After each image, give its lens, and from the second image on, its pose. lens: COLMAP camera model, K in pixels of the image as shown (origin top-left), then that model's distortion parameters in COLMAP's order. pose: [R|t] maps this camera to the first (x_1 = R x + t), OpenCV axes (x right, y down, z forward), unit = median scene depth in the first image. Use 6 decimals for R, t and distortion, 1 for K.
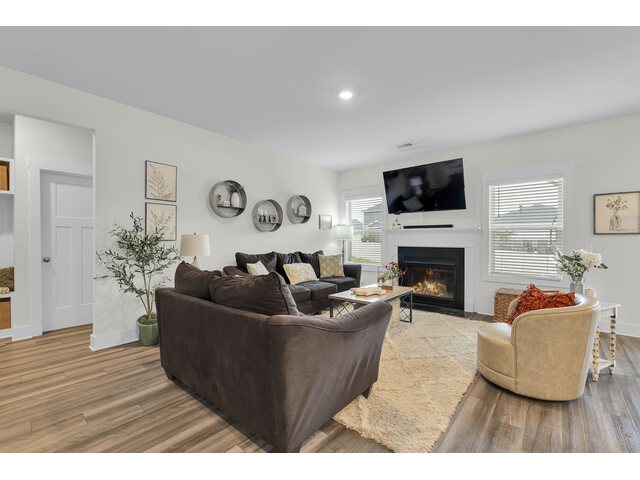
lens RADIAL K [[279.5, 0, 320.0], [0, 279.5, 240.0], [0, 0, 1]] dist [-0.004766, -0.000082]
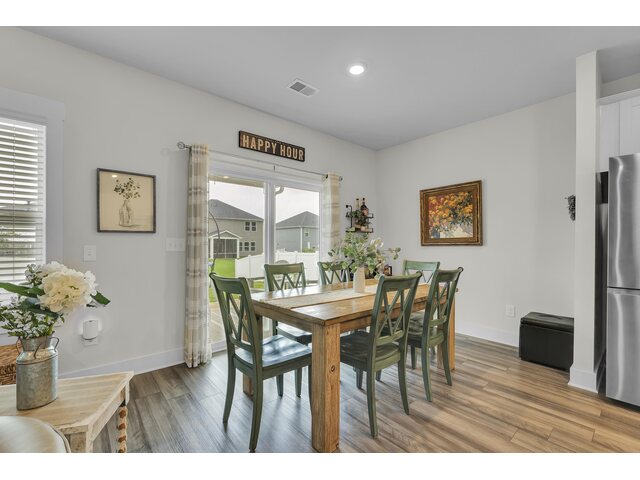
lens RADIAL K [[282.8, 0, 322.8], [0, 282.8, 239.3], [0, 0, 1]] dist [-0.001727, -0.000020]
pose [[0.146258, 0.010088, 0.989195, 0.424044], [0.000636, 0.999947, -0.010292, 0.004001], [-0.989246, 0.002135, 0.146244, 0.398071]]
